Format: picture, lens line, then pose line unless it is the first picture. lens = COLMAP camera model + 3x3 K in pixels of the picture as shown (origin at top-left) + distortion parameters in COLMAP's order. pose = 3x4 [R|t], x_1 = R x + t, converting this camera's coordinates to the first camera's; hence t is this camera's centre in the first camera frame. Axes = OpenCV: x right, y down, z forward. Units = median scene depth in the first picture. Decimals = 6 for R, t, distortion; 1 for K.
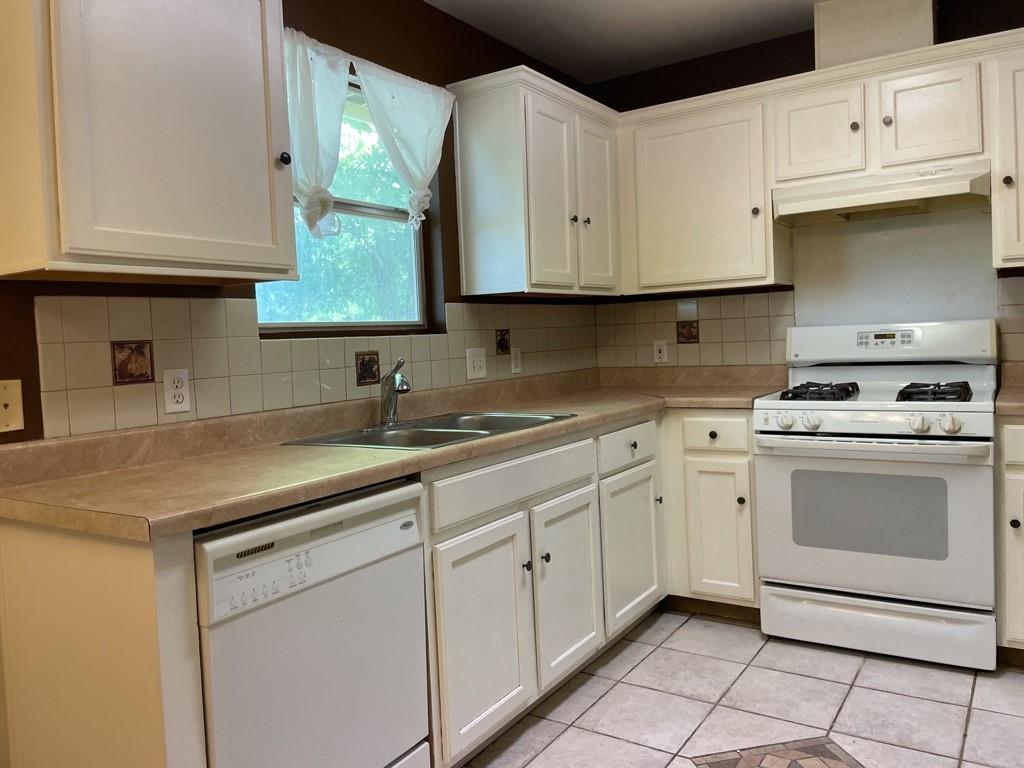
lens RADIAL K [[777.3, 0, 511.9], [0, 777.3, 372.8], [0, 0, 1]] dist [0.088453, -0.125189]
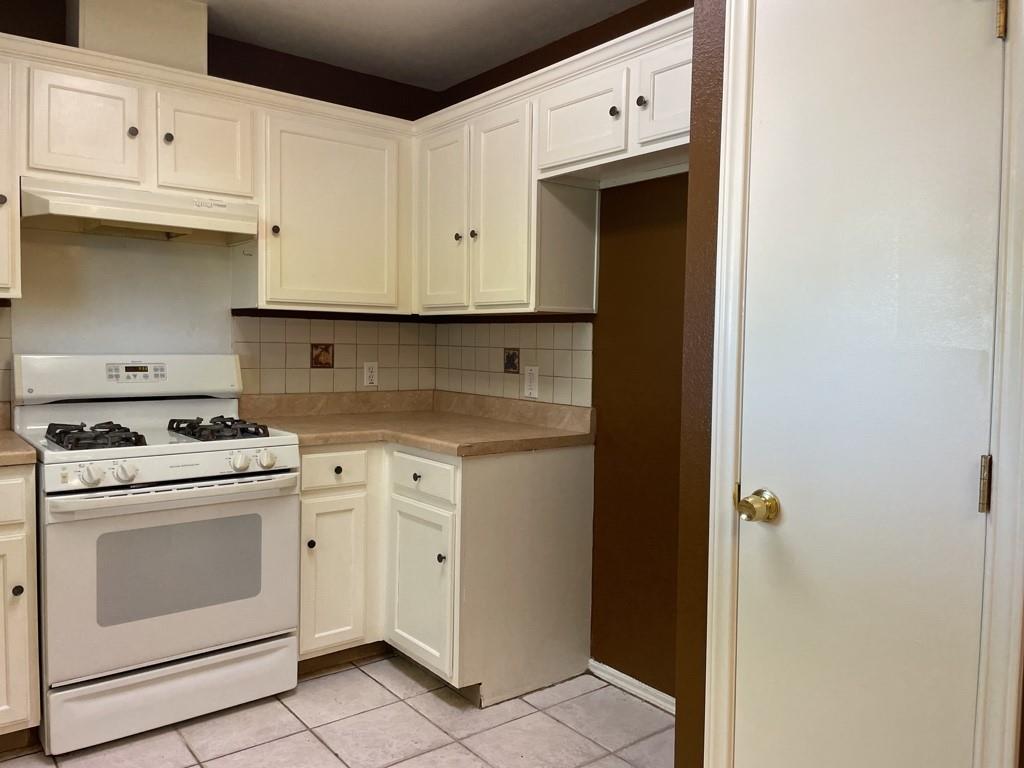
lens RADIAL K [[777.3, 0, 511.9], [0, 777.3, 372.8], [0, 0, 1]] dist [0.088453, -0.125189]
pose [[0.312860, 0.010018, 0.949747, -0.269405], [0.014320, 0.999781, -0.015263, -0.023395], [-0.949691, 0.018375, 0.312648, 0.327113]]
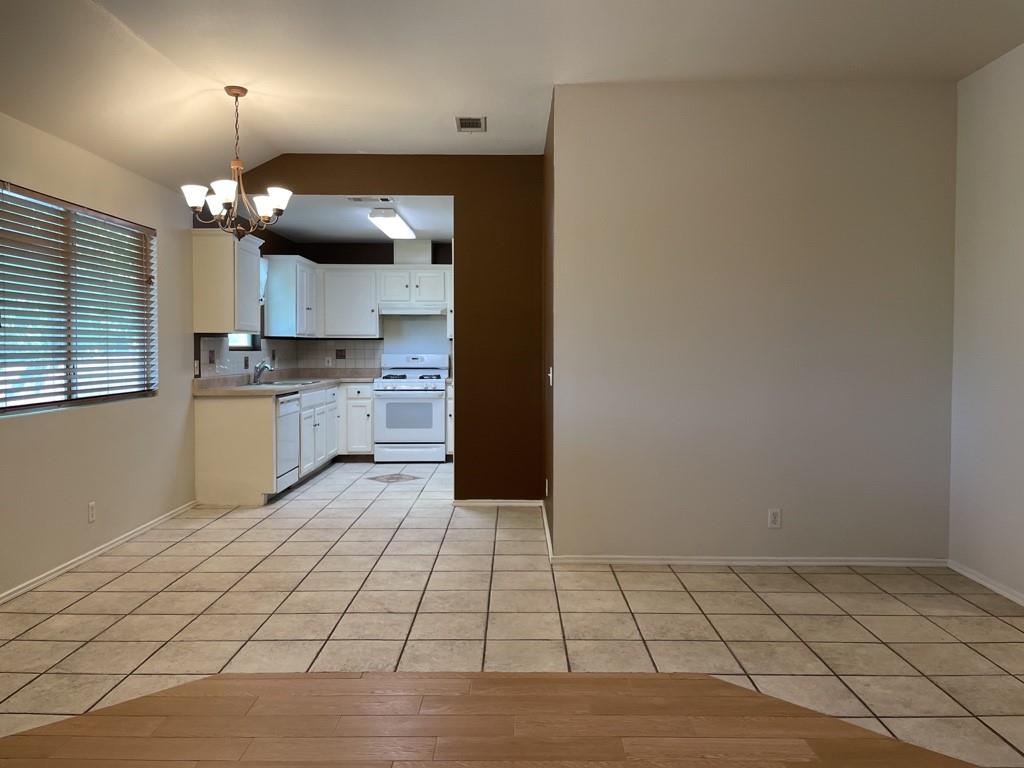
lens RADIAL K [[777.3, 0, 511.9], [0, 777.3, 372.8], [0, 0, 1]] dist [0.088453, -0.125189]
pose [[0.835074, 0.027563, 0.549447, -0.816276], [-0.011891, 0.999415, -0.032063, 0.095096], [-0.550010, 0.020241, 0.834913, -1.614644]]
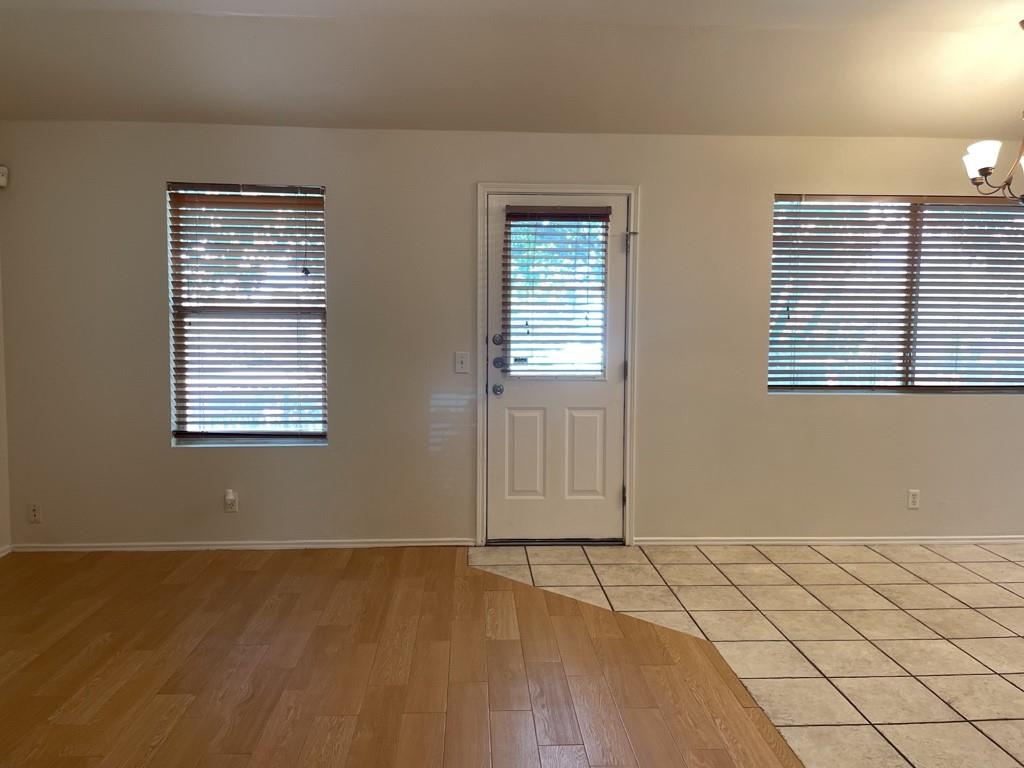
lens RADIAL K [[777.3, 0, 511.9], [0, 777.3, 372.8], [0, 0, 1]] dist [0.088453, -0.125189]
pose [[0.596184, 0.107130, -0.795668, 0.105607], [-0.073288, 0.994181, 0.078944, 0.013477], [0.799496, 0.011248, 0.600566, -1.439030]]
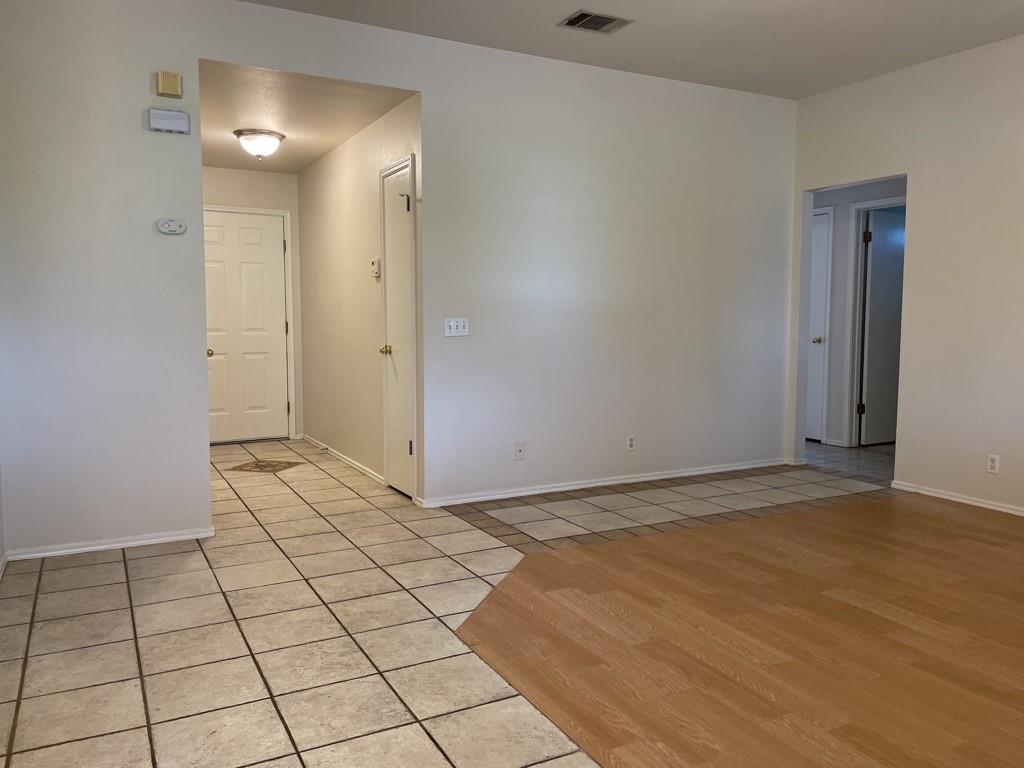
lens RADIAL K [[777.3, 0, 511.9], [0, 777.3, 372.8], [0, 0, 1]] dist [0.088453, -0.125189]
pose [[-0.878696, 0.006935, 0.477331, -0.563670], [0.059789, 0.993620, 0.095626, 0.044746], [-0.473623, 0.112566, -0.873505, -0.133995]]
